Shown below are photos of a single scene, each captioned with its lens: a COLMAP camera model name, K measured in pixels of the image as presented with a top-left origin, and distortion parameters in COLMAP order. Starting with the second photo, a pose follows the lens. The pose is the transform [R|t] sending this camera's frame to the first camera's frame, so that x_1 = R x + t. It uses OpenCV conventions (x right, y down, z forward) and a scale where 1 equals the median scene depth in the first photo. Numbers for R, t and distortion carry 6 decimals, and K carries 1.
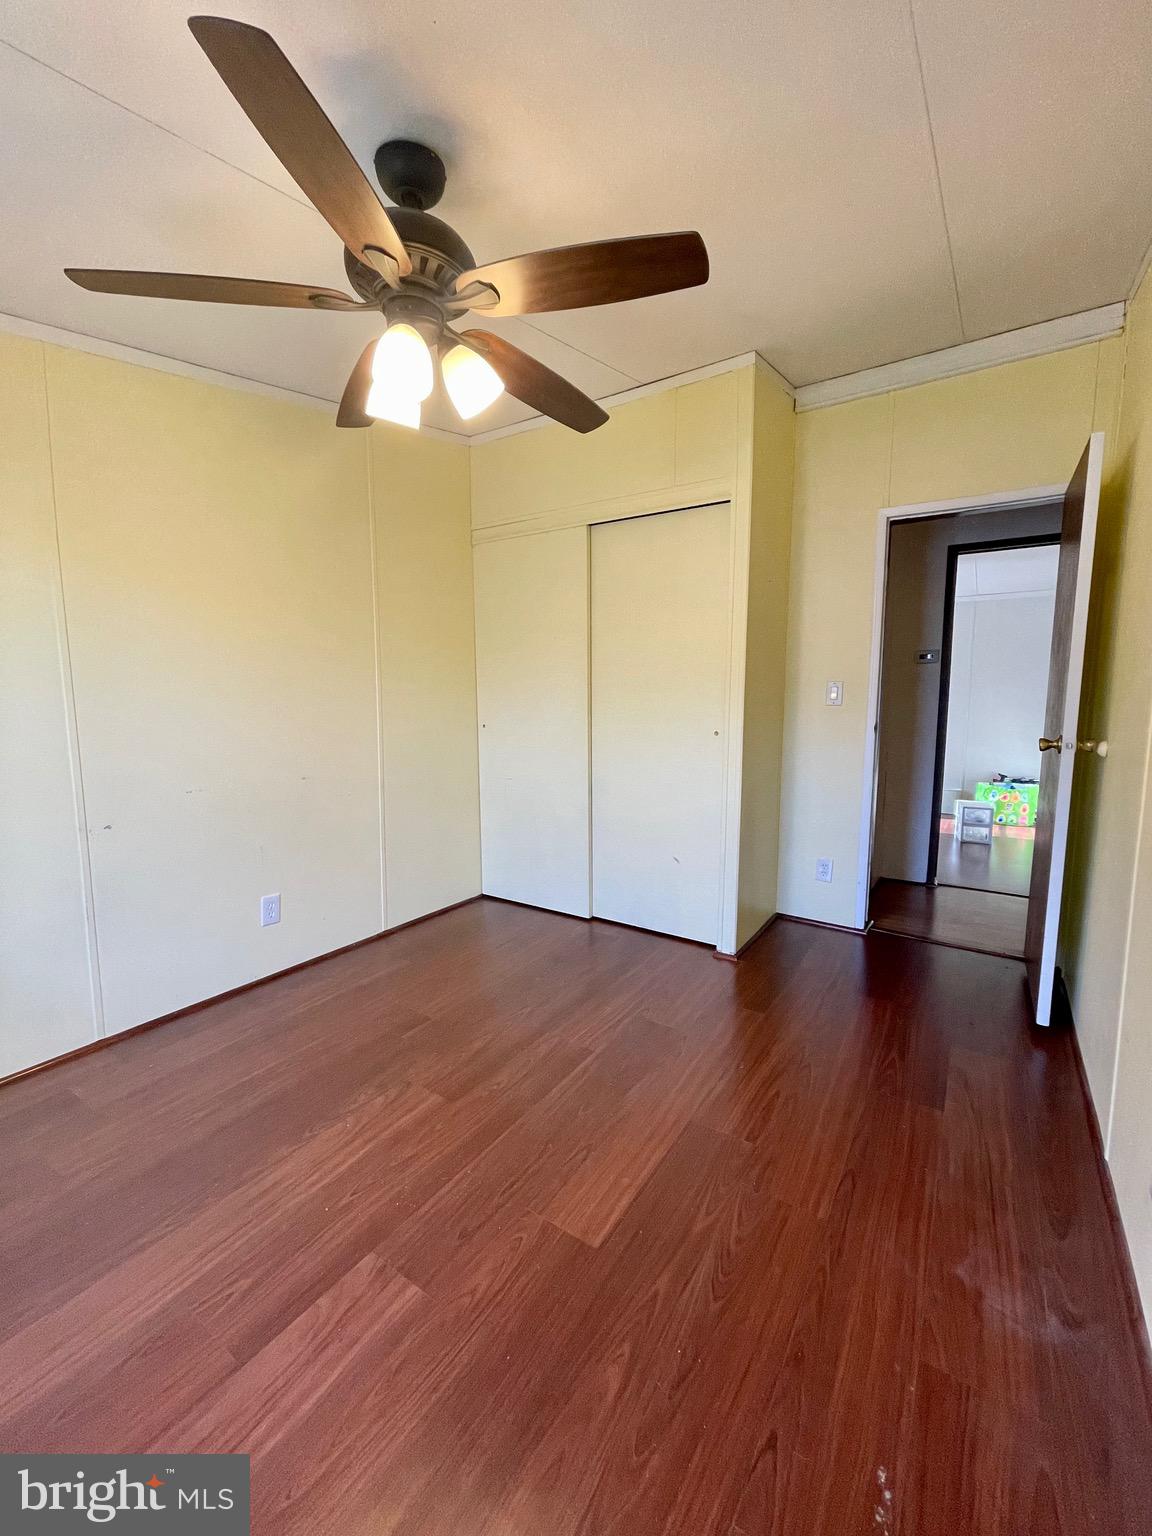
lens RADIAL K [[623.7, 0, 584.6], [0, 623.7, 769.6], [0, 0, 1]] dist [-0.006913, 0.000104]
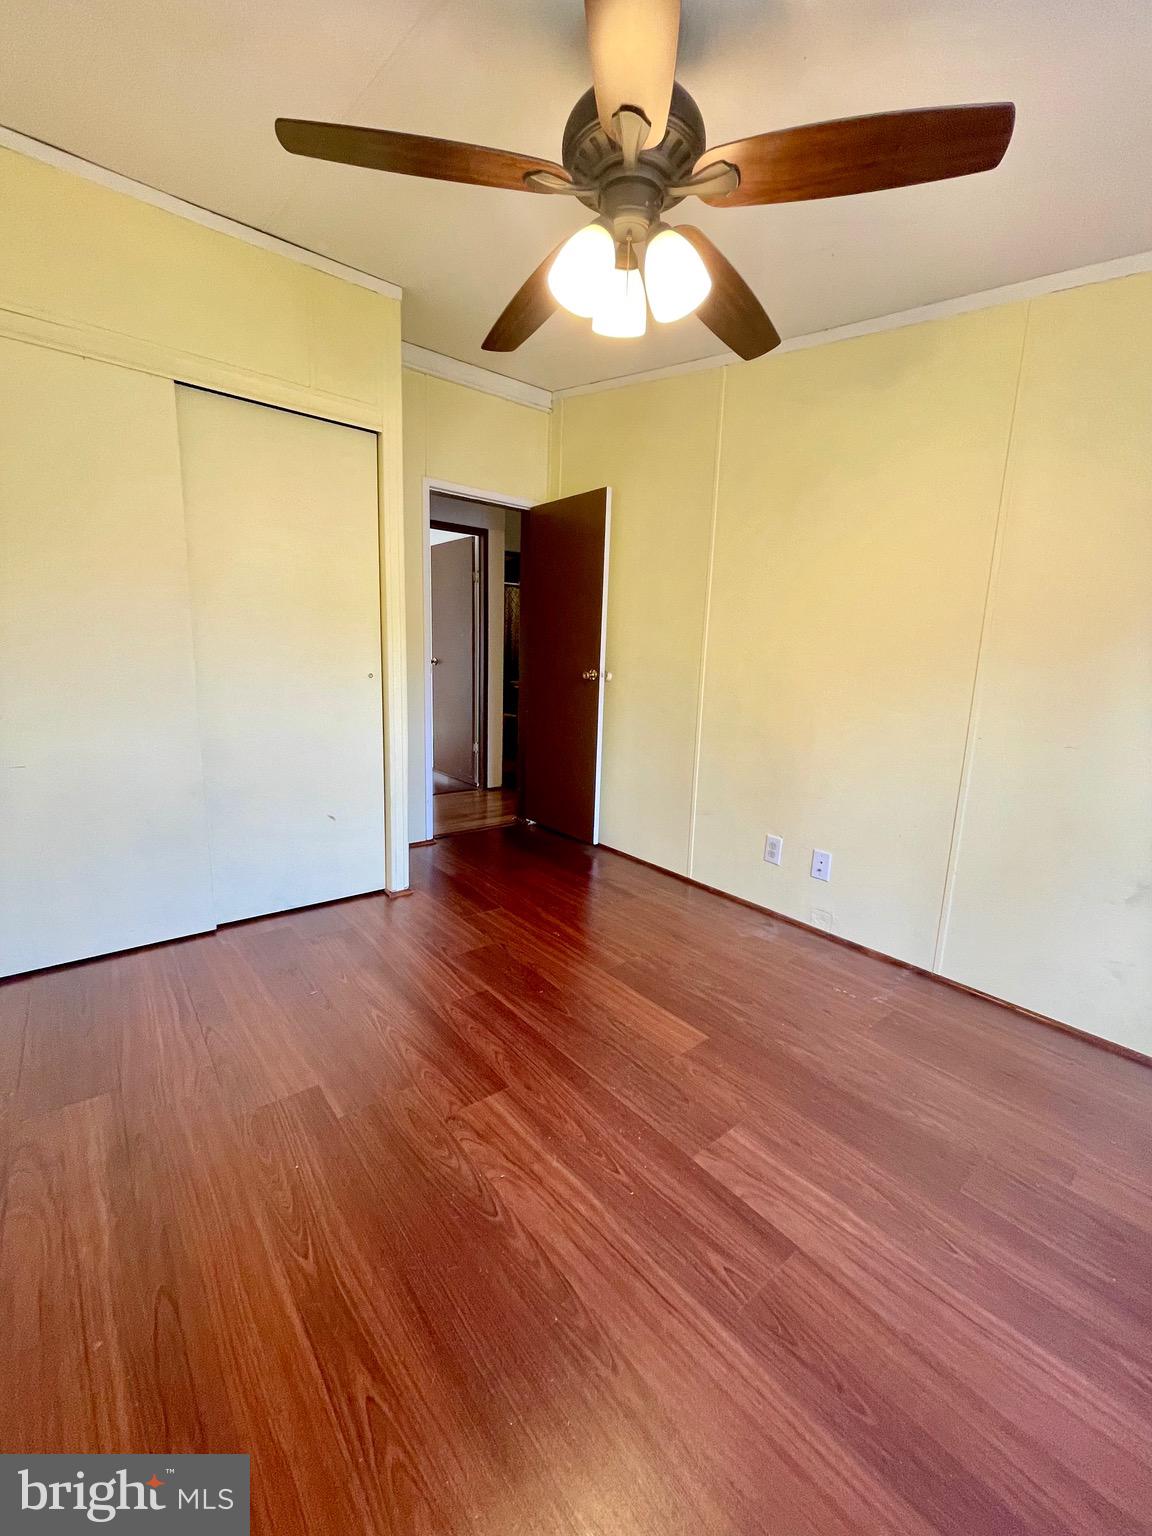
lens RADIAL K [[623.7, 0, 577.6], [0, 623.7, 771.4], [0, 0, 1]] dist [-0.006913, 0.000104]
pose [[0.295347, -0.164812, 0.941067, -1.240947], [0.086940, 0.985558, 0.145318, -0.047242], [-0.951426, 0.038897, 0.305410, 0.796471]]
